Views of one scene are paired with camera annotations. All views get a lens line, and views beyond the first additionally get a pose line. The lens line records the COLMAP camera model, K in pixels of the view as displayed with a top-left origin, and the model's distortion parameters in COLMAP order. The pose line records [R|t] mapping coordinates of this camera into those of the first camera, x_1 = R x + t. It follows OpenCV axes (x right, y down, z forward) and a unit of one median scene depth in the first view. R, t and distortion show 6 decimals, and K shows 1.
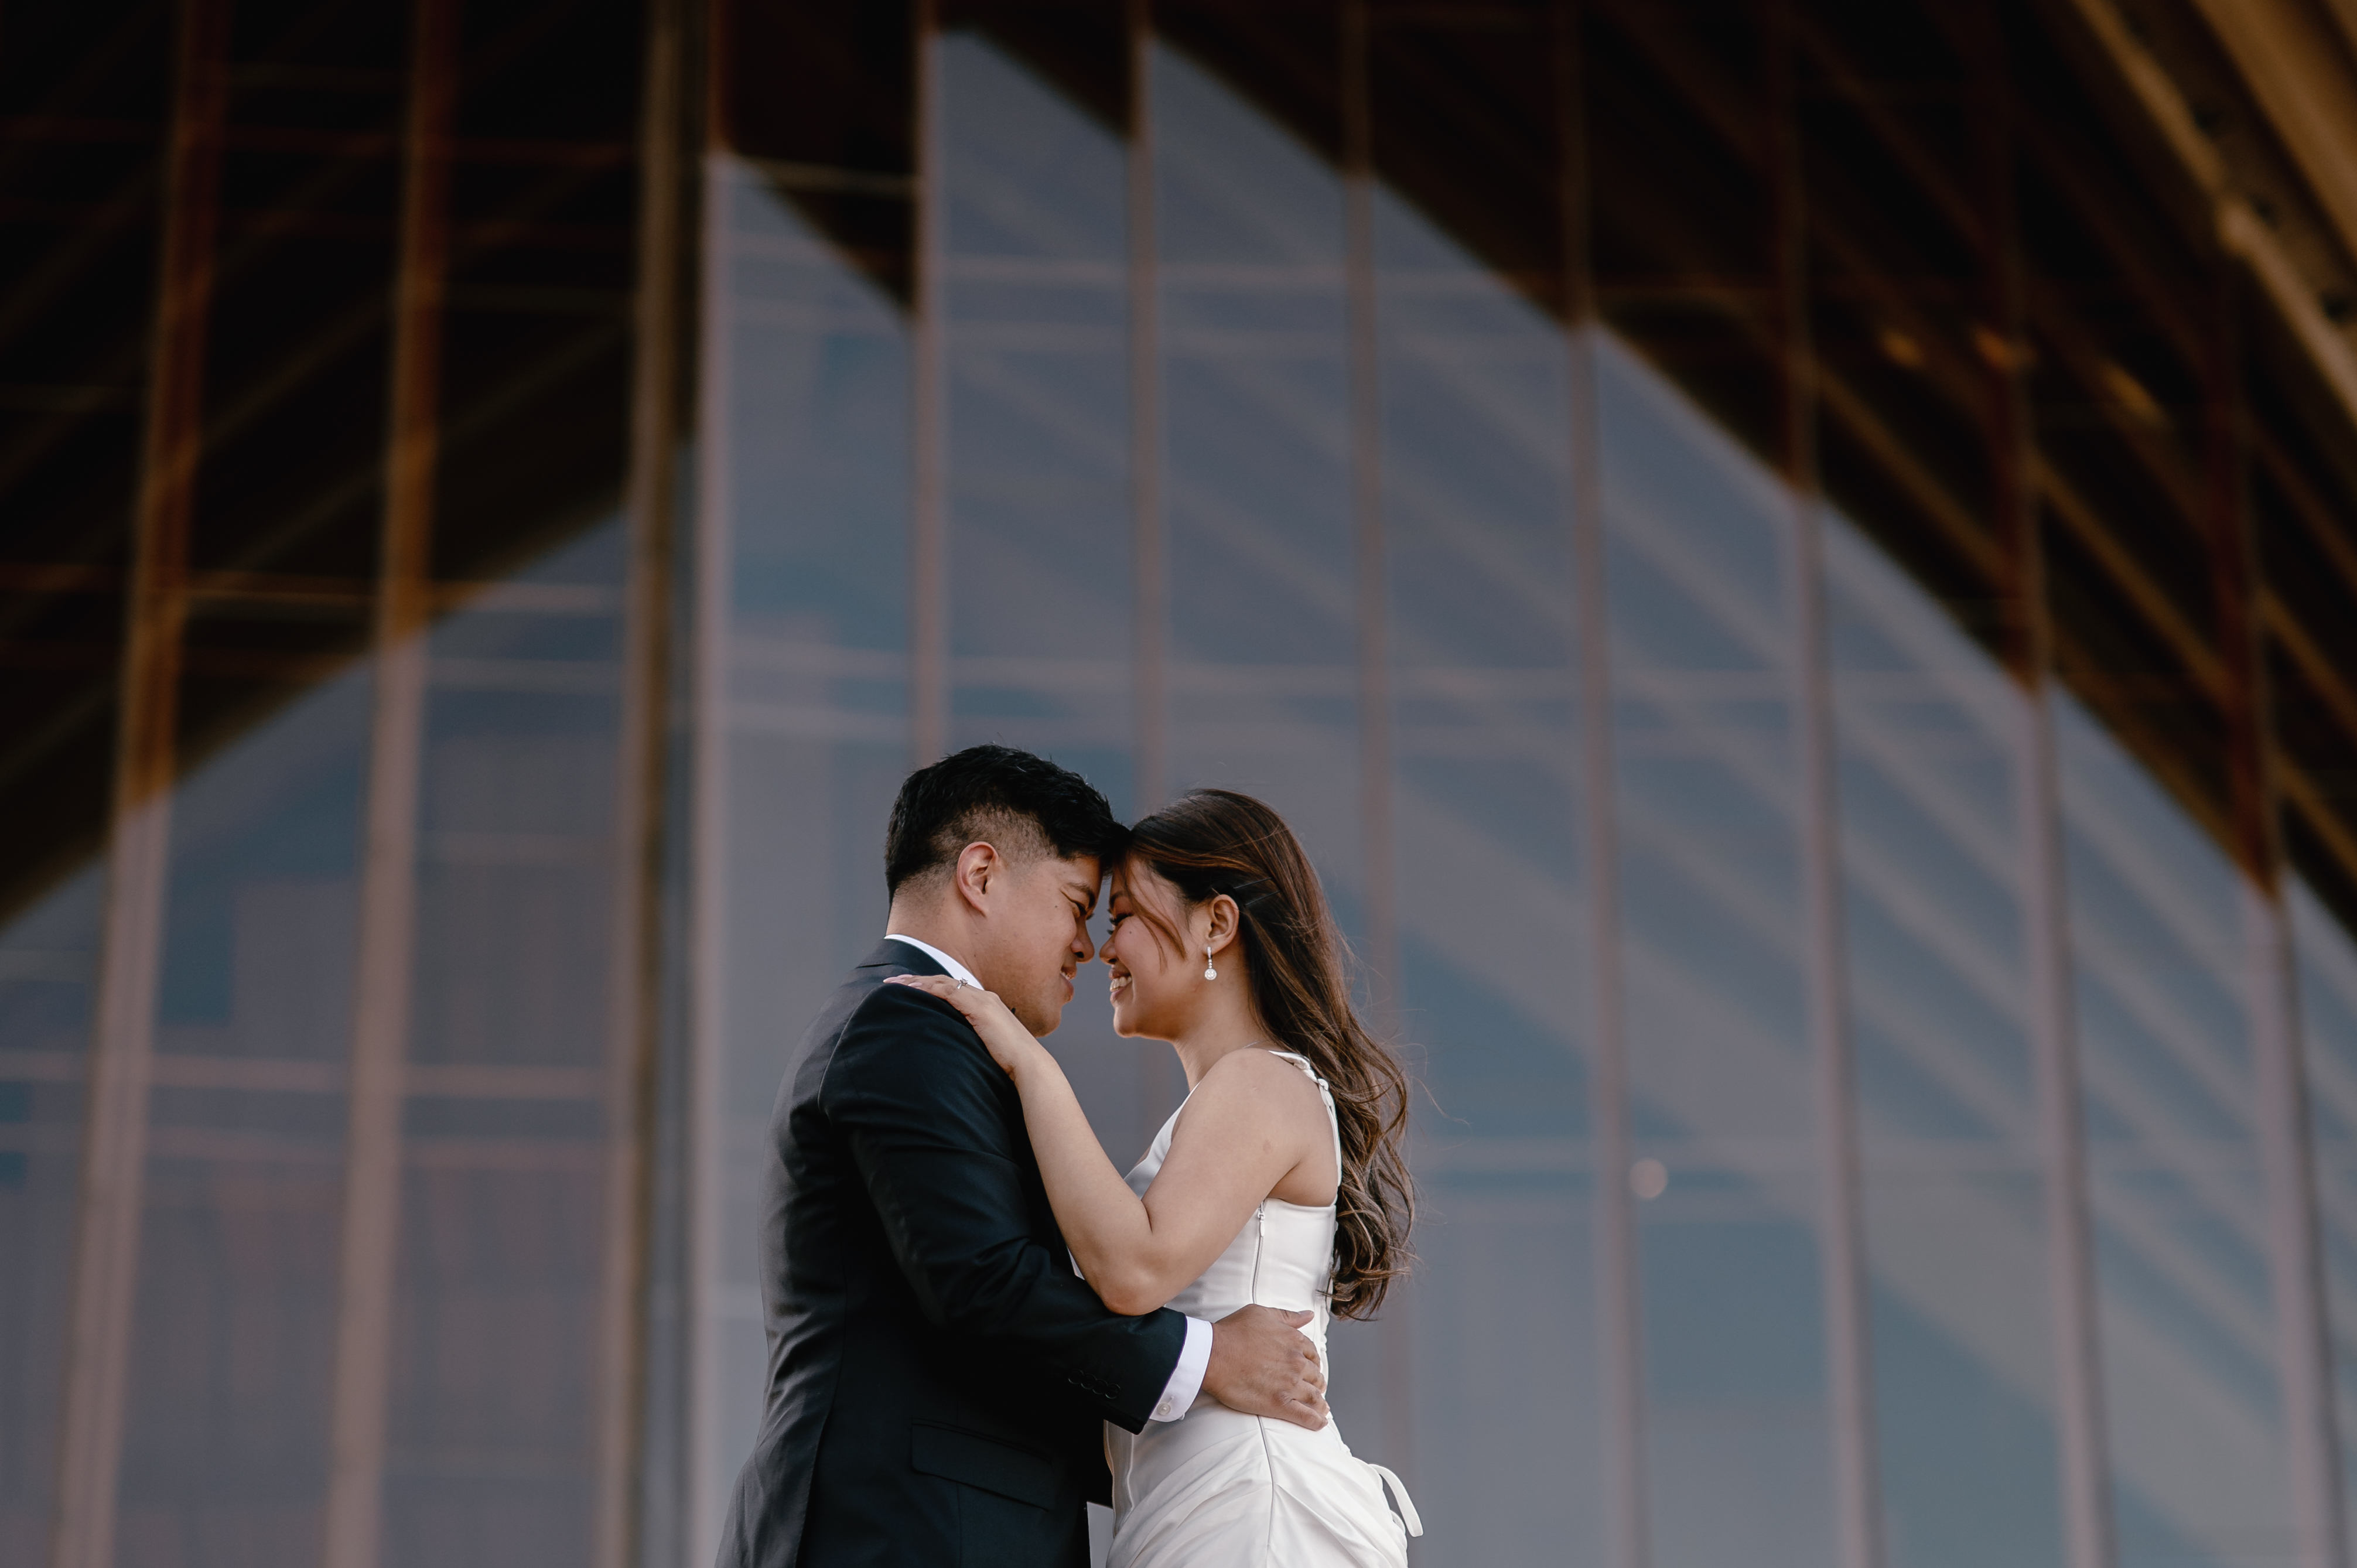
lens RADIAL K [[3822.1, 0, 1178.5], [0, 3822.1, 784.0], [0, 0, 1]] dist [0.017466, 0.077892]
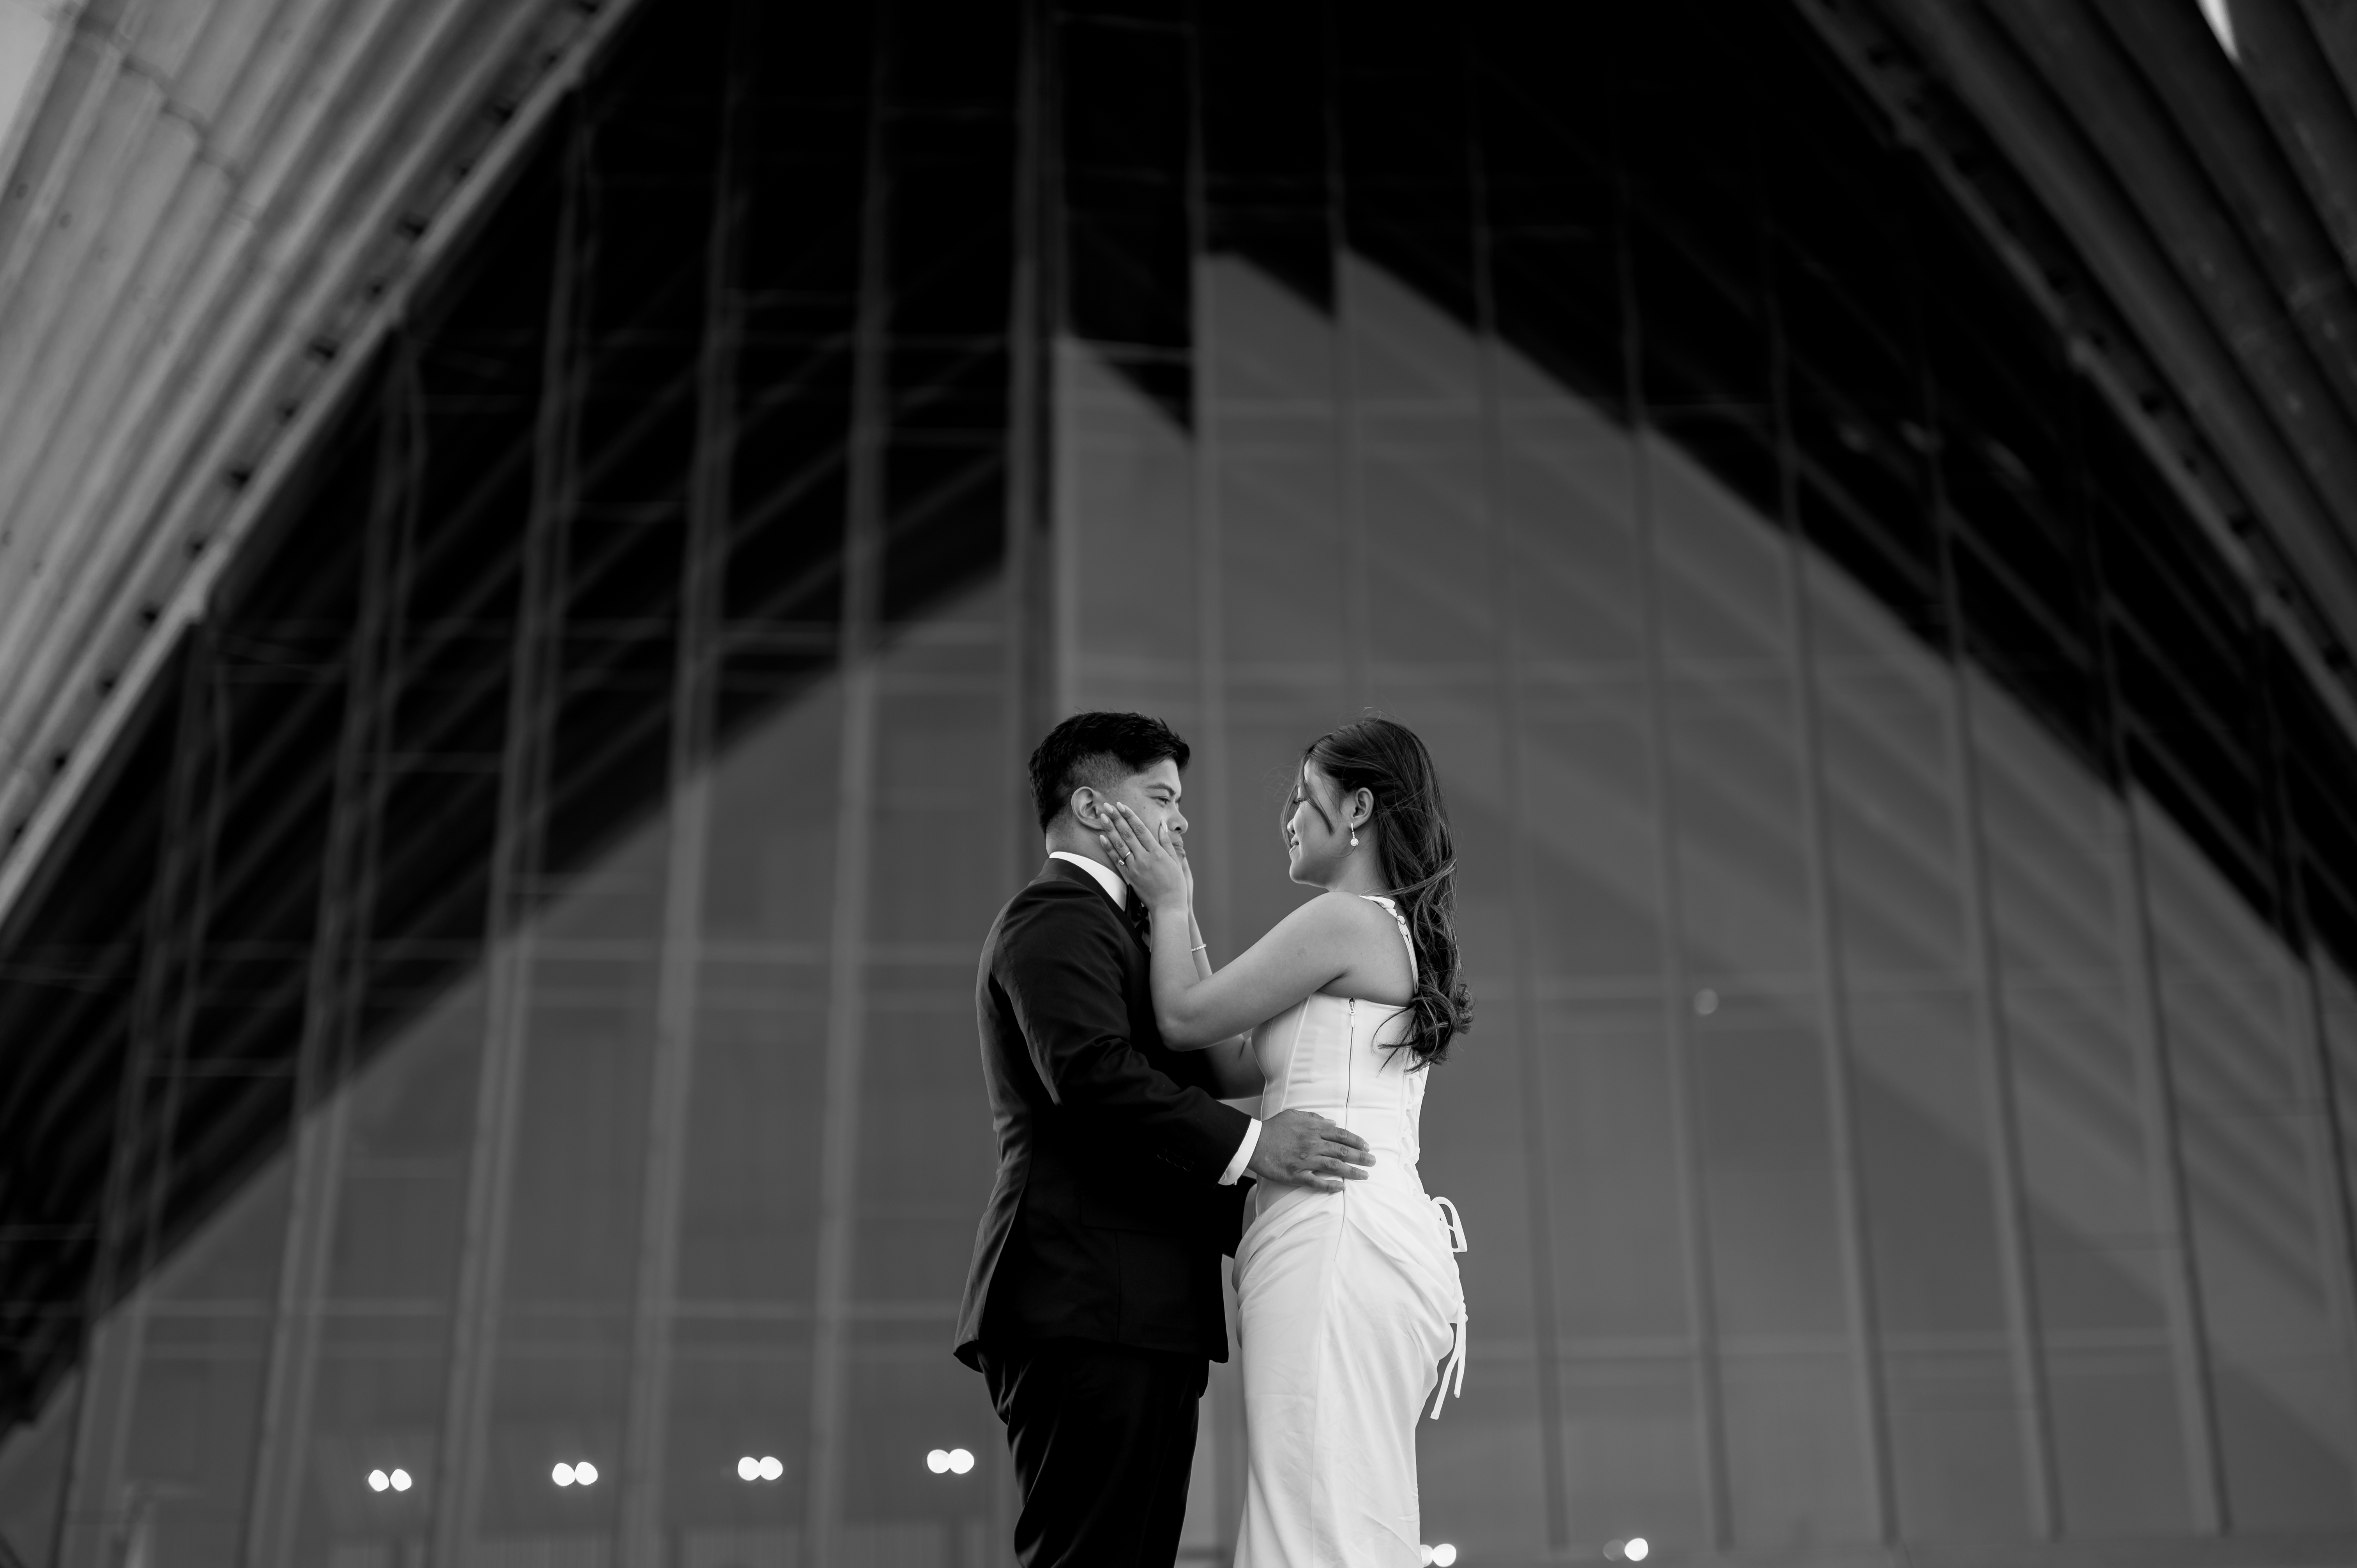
lens RADIAL K [[3821.8, 0, 1178.5], [0, 3821.8, 784.0], [0, 0, 1]] dist [0.017466, 0.077892]
pose [[0.996960, -0.026368, -0.073324, 0.031617], [0.020365, 0.996470, -0.081443, 0.135658], [0.075213, 0.079703, 0.993977, -0.490832]]
